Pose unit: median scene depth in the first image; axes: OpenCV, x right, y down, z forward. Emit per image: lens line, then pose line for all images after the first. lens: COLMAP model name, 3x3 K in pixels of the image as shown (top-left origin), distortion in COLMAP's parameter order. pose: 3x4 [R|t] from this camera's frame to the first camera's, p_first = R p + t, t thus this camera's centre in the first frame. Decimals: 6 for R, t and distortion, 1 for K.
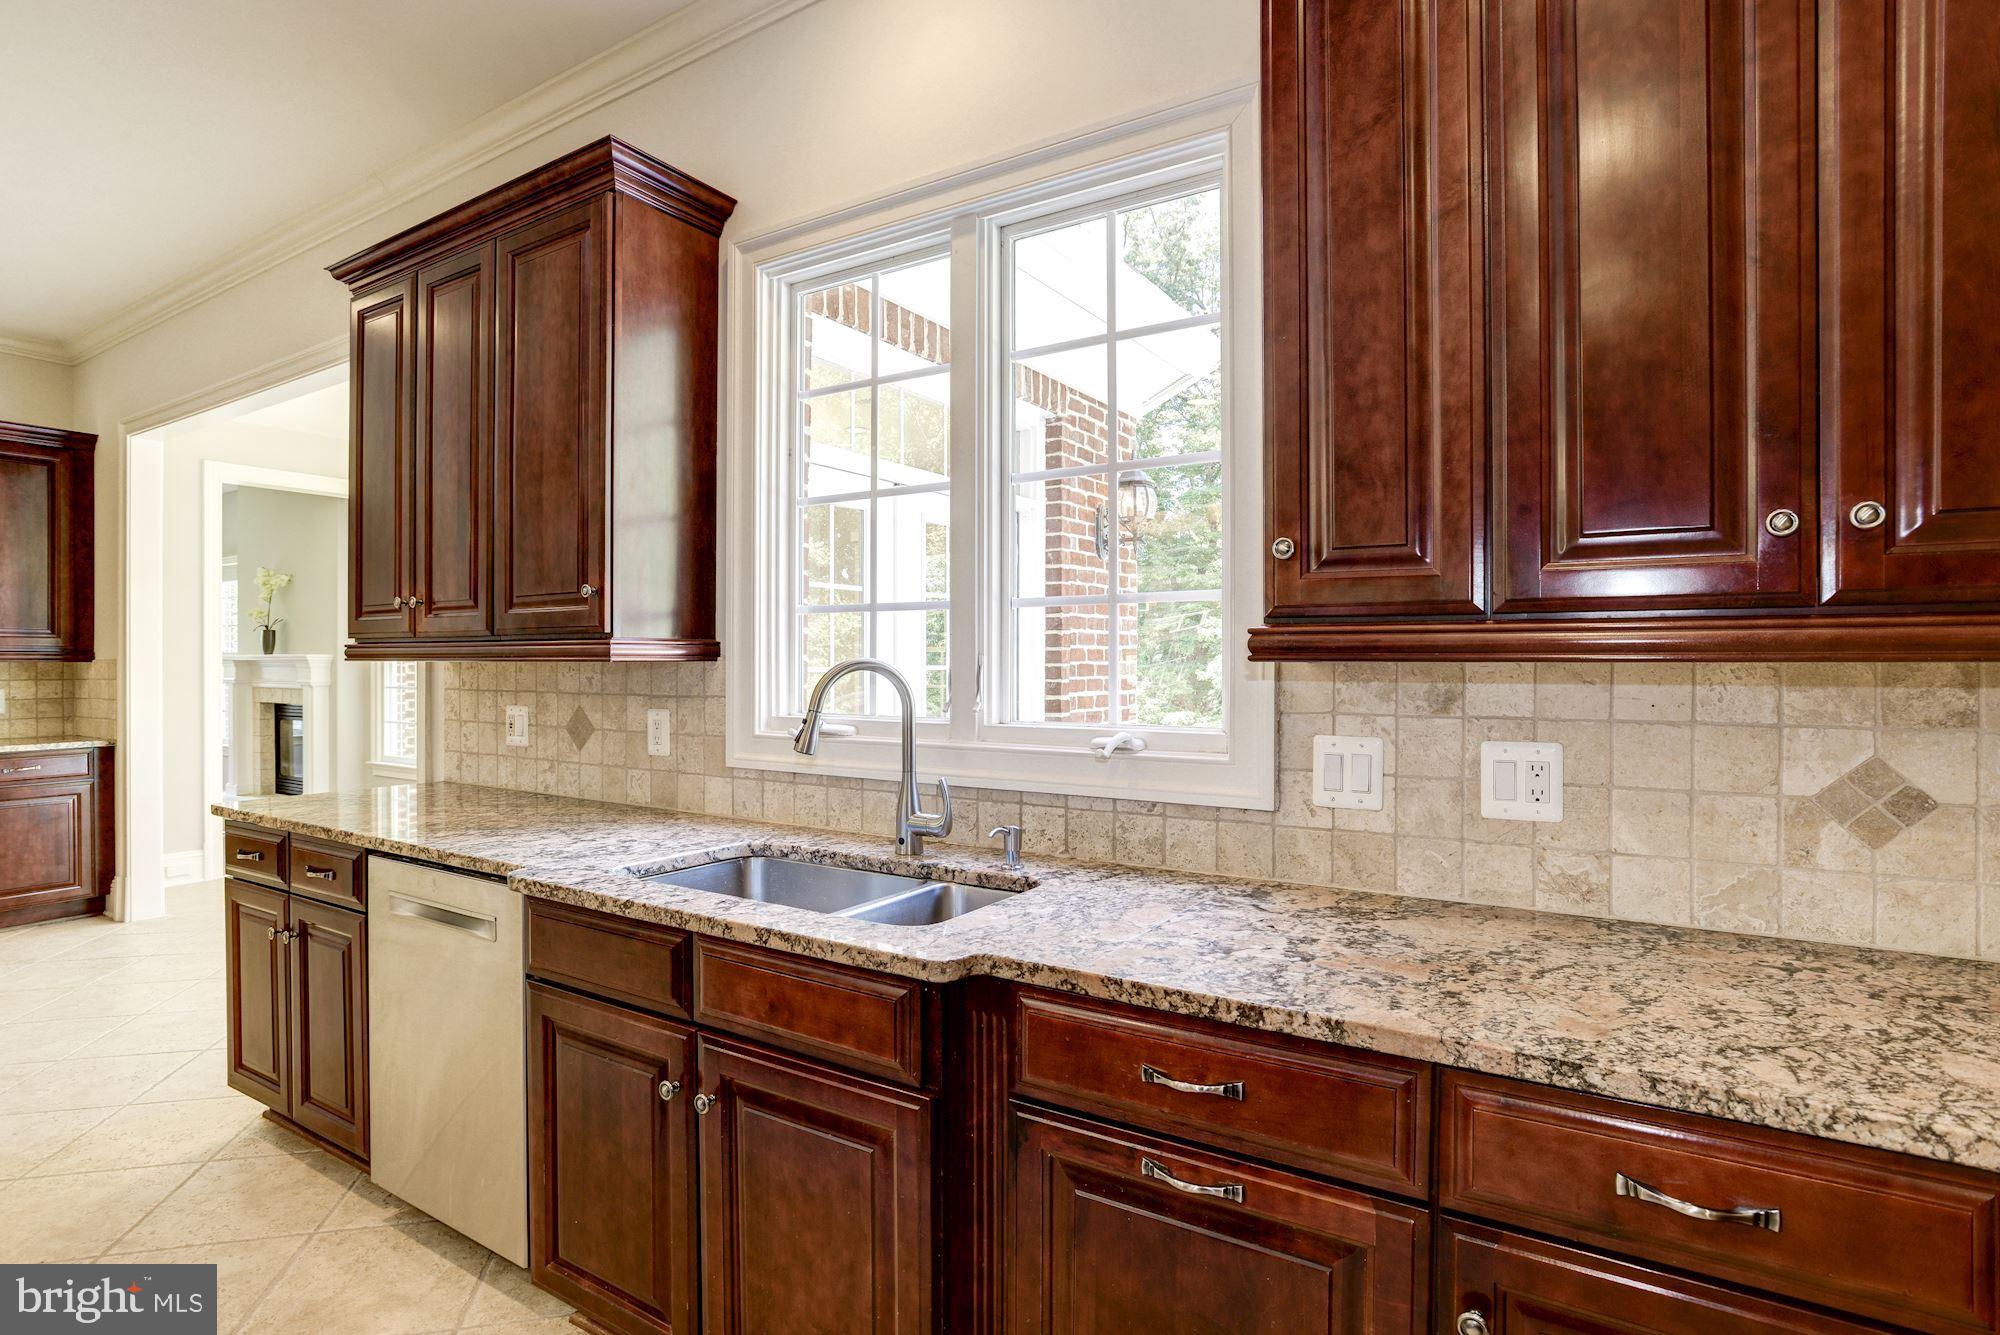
lens RADIAL K [[954.4, 0, 993.4], [0, 954.4, 671.0], [0, 0, 1]] dist [-0.031900, 0.007685]
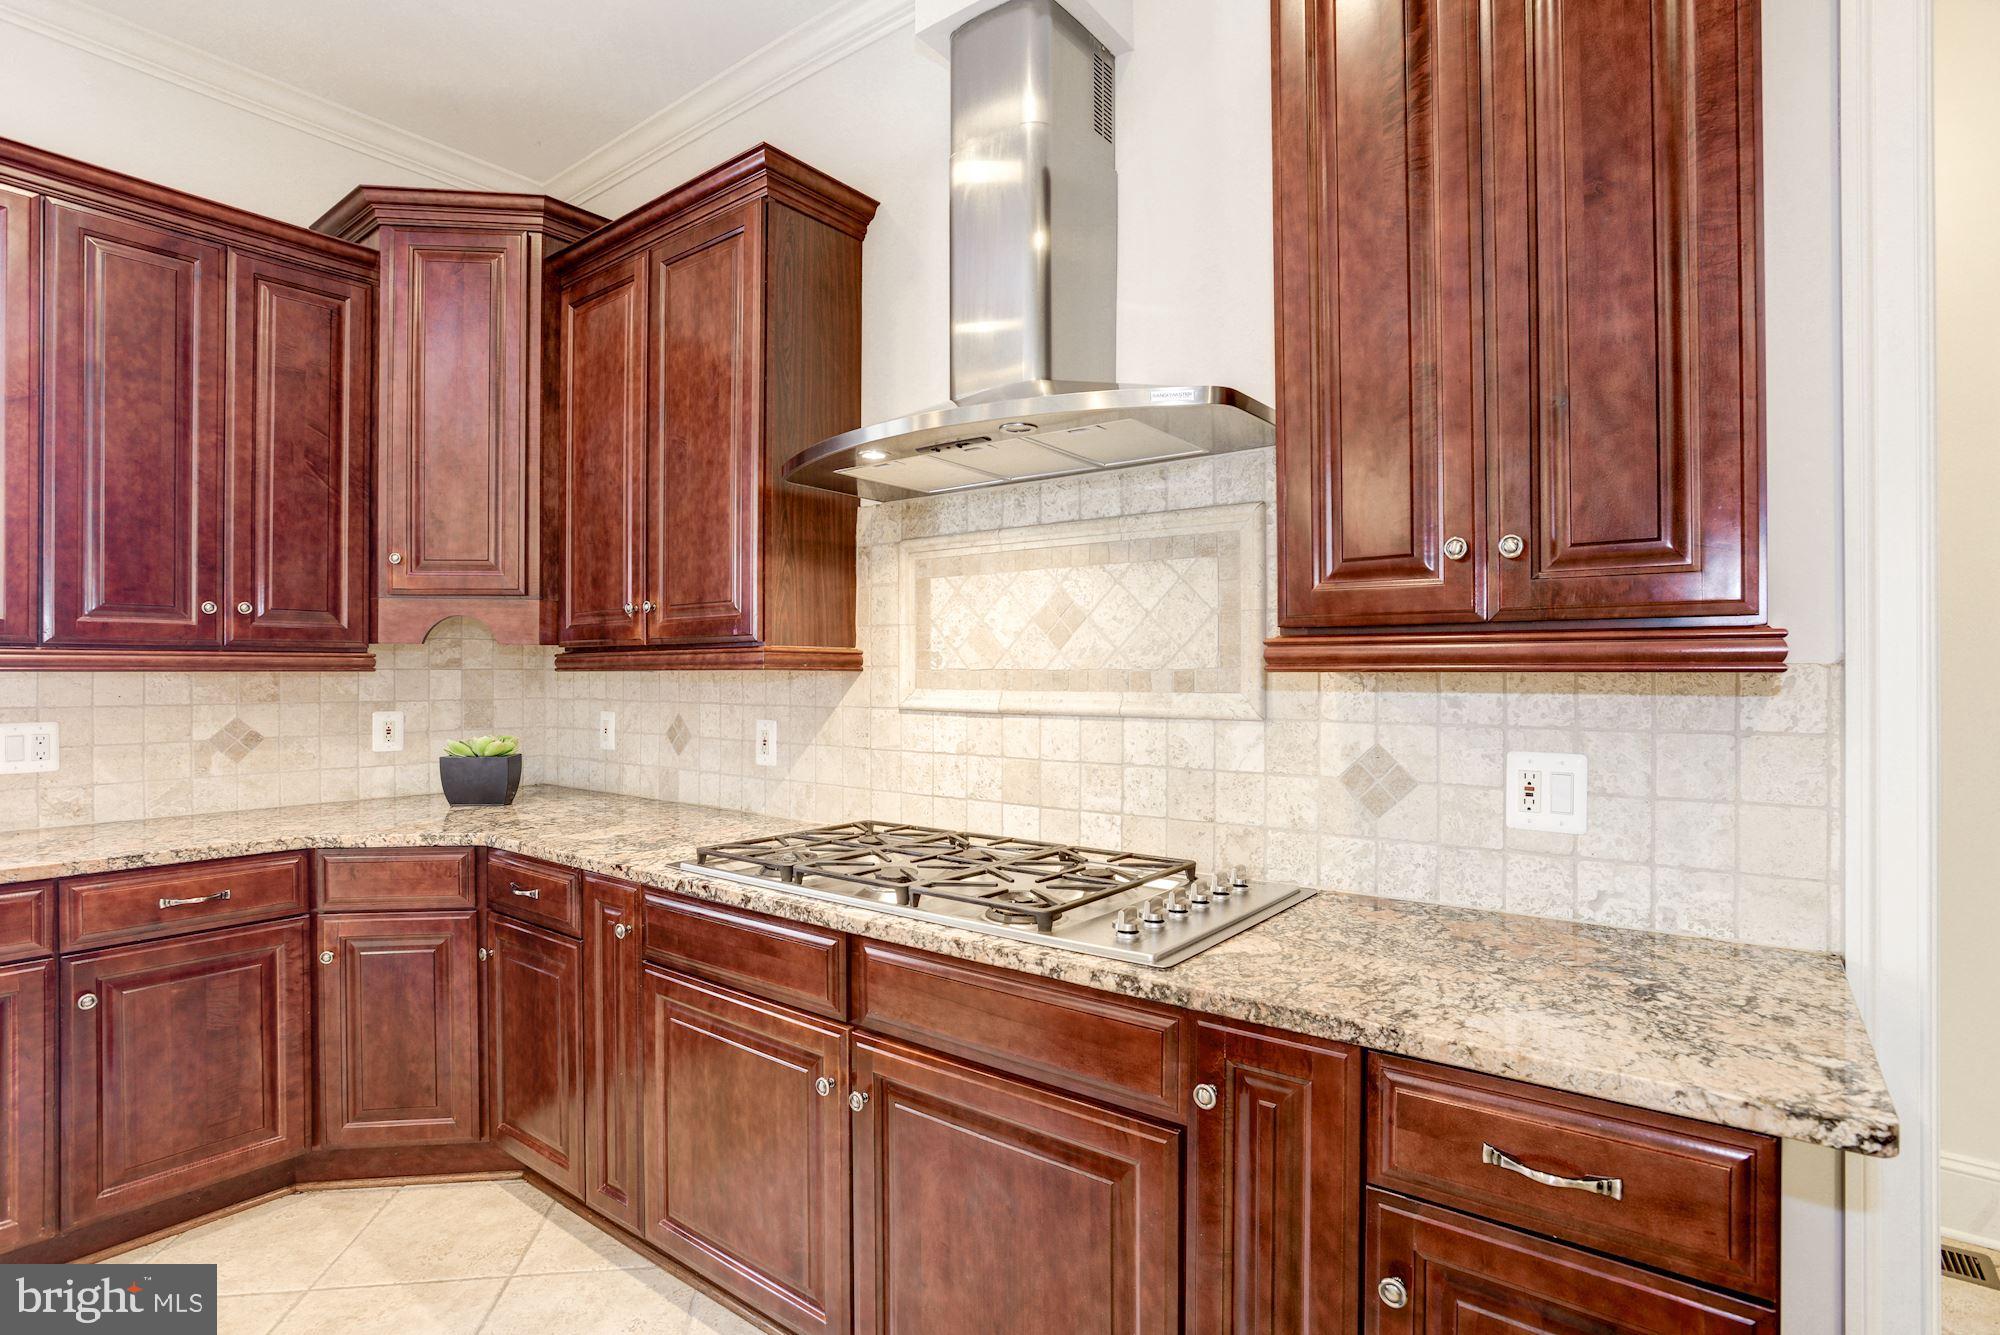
lens RADIAL K [[954.4, 0, 1007.4], [0, 954.4, 665.8], [0, 0, 1]] dist [-0.031900, 0.007685]
pose [[0.056274, 0.006293, 0.998396, -1.196779], [0.009233, 0.999934, -0.006823, 0.007965], [-0.998373, 0.009602, 0.056213, -0.953511]]
